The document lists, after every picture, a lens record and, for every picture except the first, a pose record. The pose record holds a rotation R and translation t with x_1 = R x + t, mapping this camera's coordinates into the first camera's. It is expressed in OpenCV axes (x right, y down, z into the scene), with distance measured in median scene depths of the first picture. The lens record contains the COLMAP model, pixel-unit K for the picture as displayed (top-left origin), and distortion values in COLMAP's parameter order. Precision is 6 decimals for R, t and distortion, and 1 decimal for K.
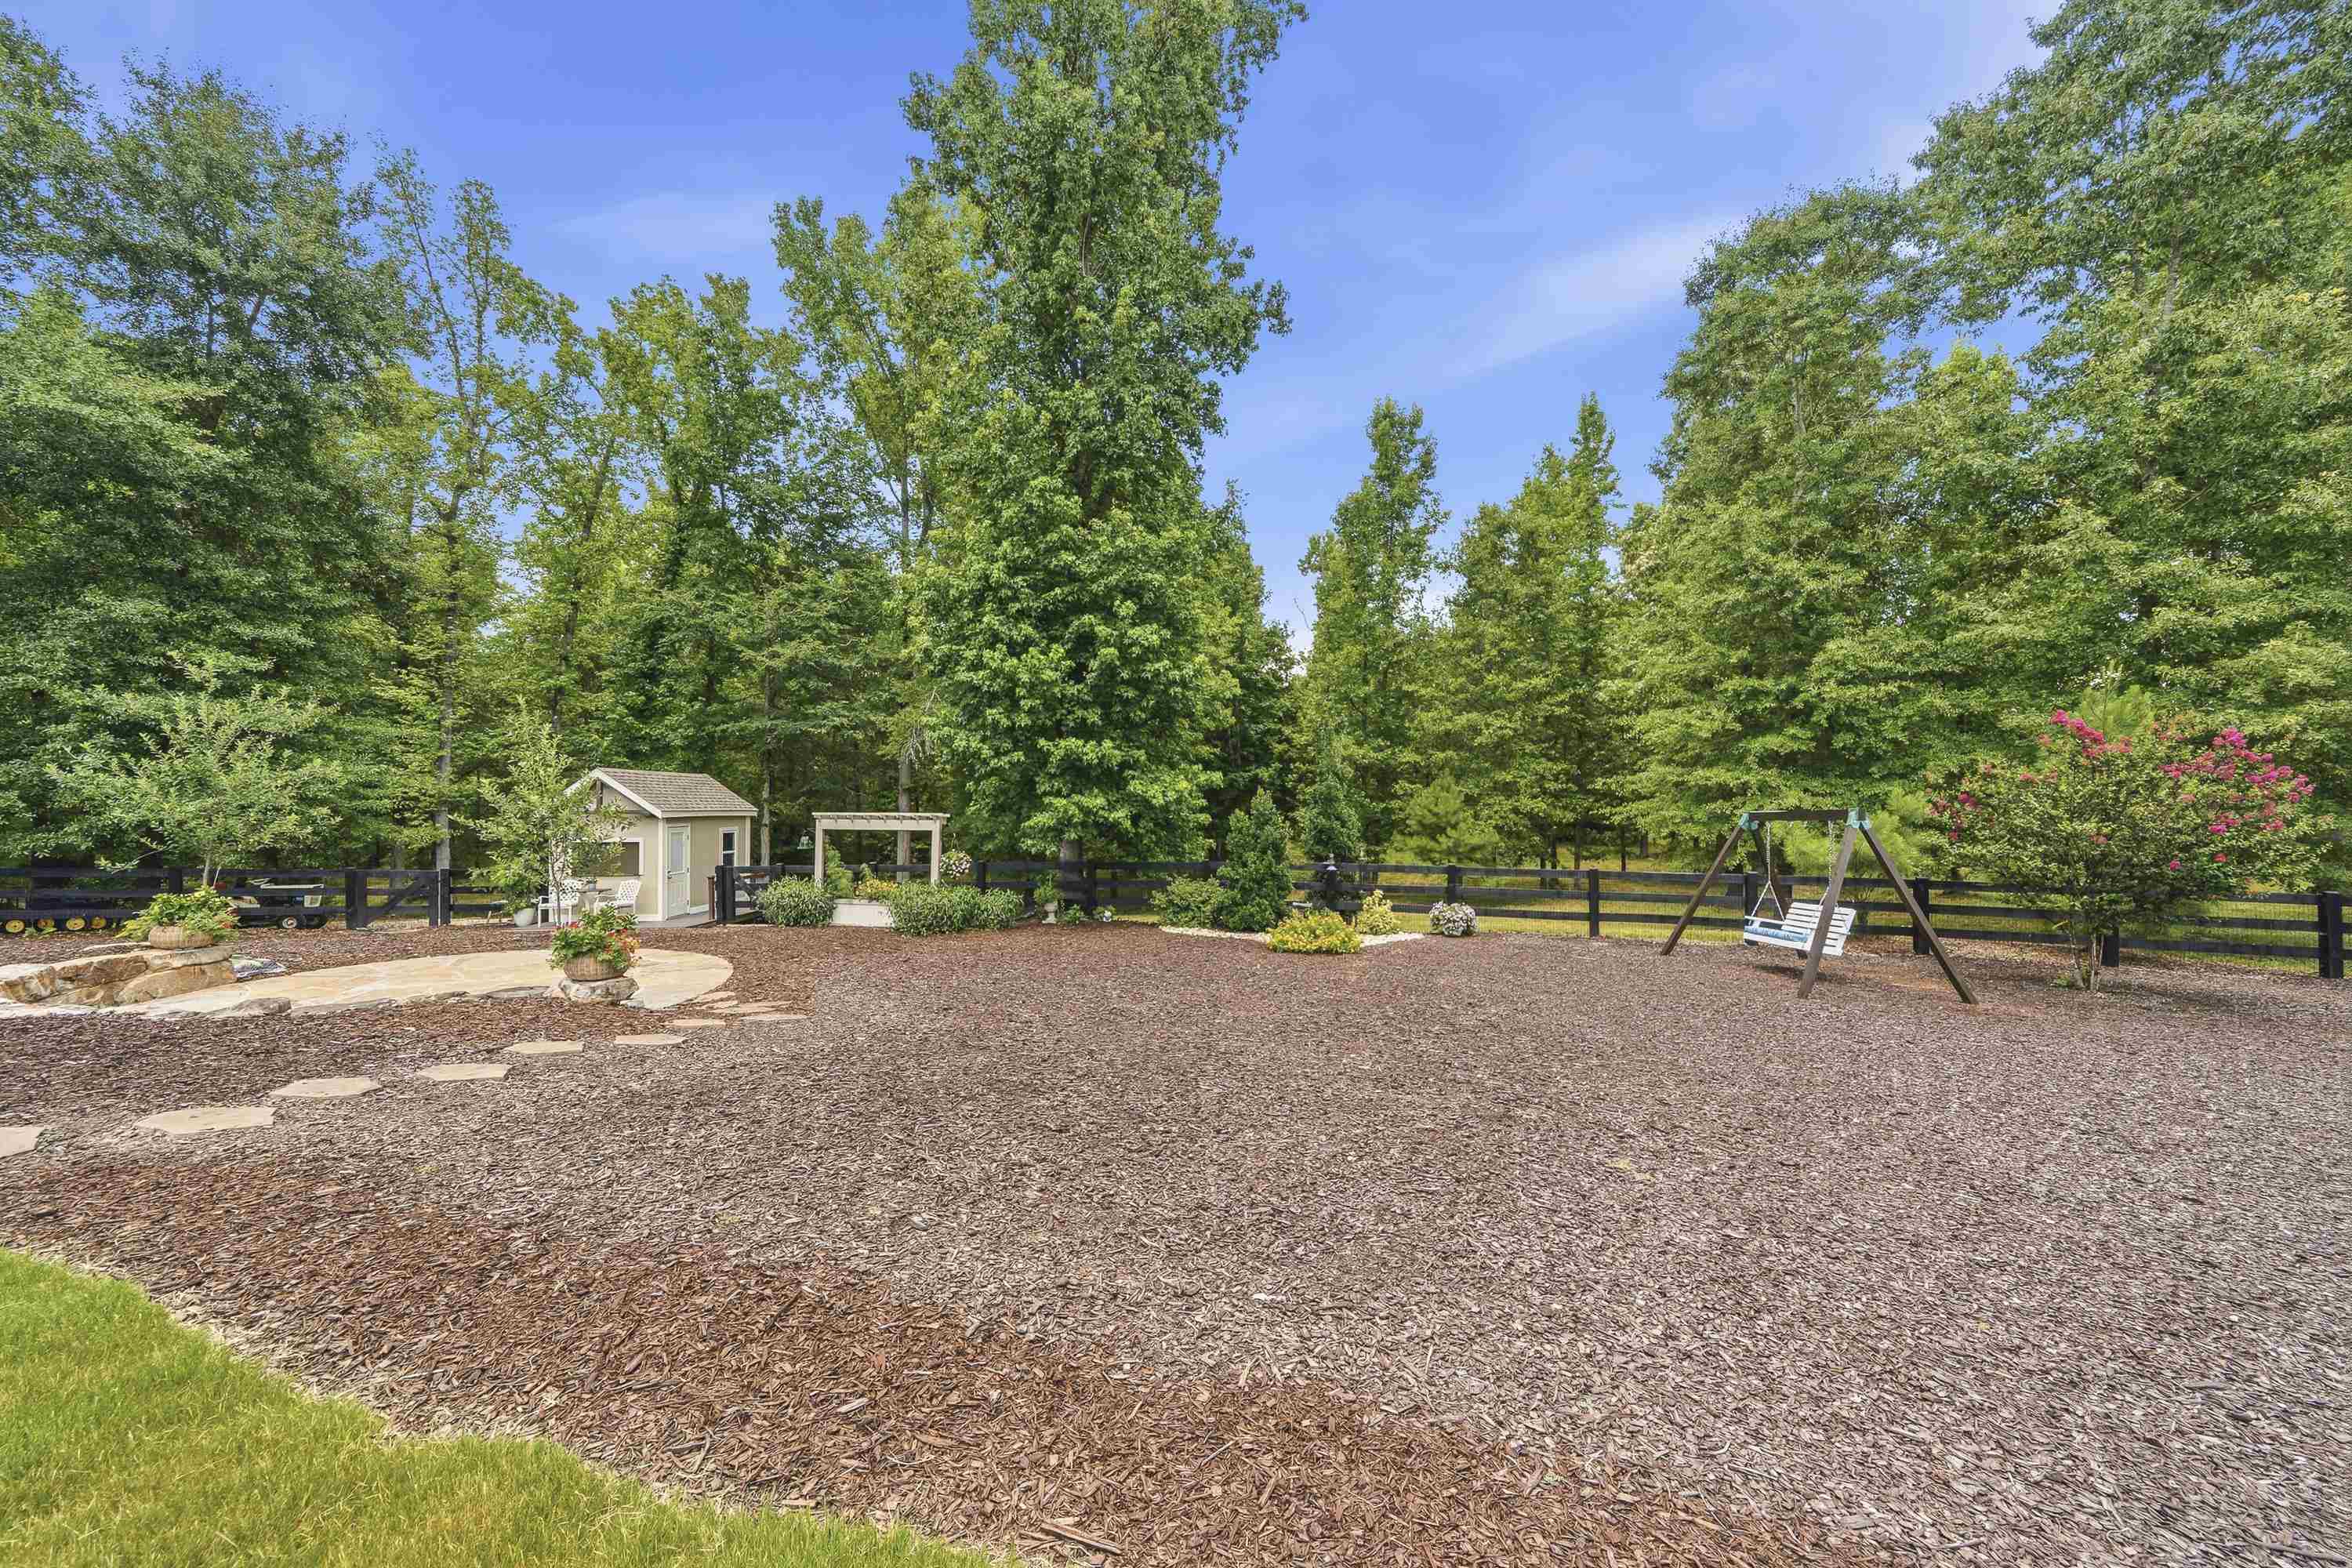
lens RADIAL K [[839.7, 0, 1169.9], [0, 839.7, 797.0], [0, 0, 1]] dist [-0.001100, -0.000034]
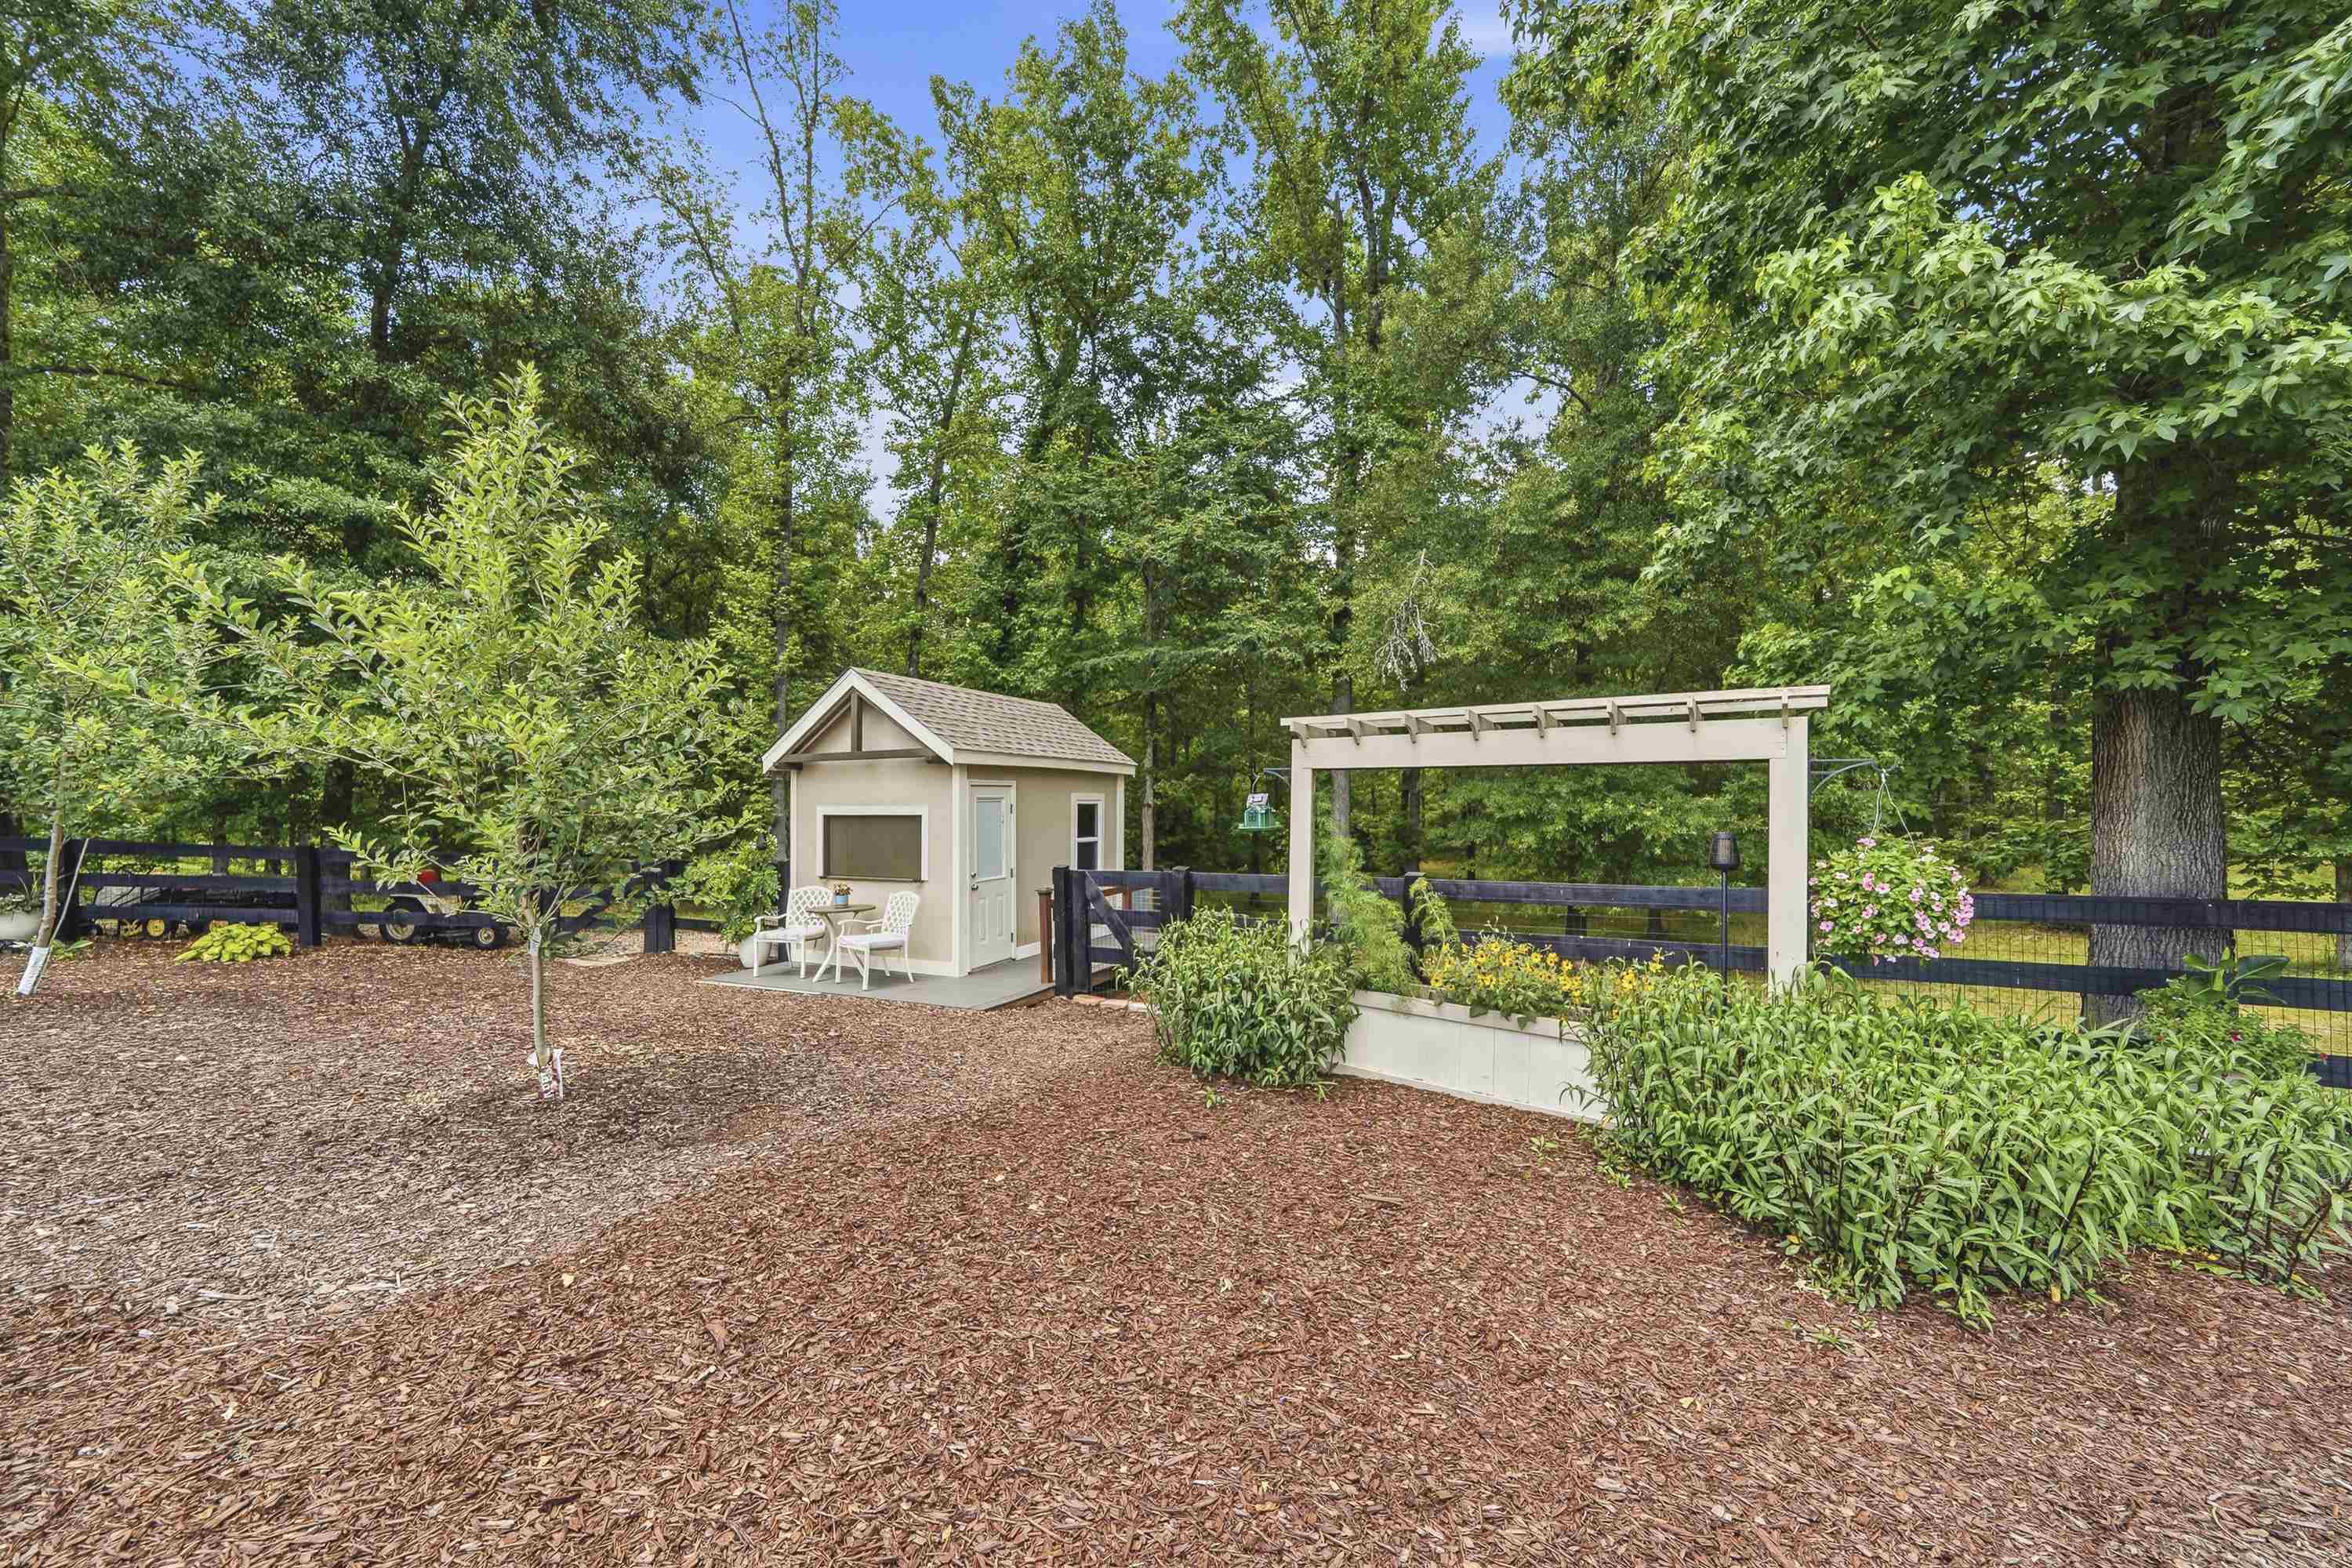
lens RADIAL K [[839.7, 0, 1179.4], [0, 839.7, 792.0], [0, 0, 1]] dist [-0.001100, -0.000034]
pose [[0.916480, -0.004242, -0.400058, -0.282754], [0.003069, 0.999989, -0.003574, 0.041033], [0.400068, 0.002048, 0.916483, 0.585155]]
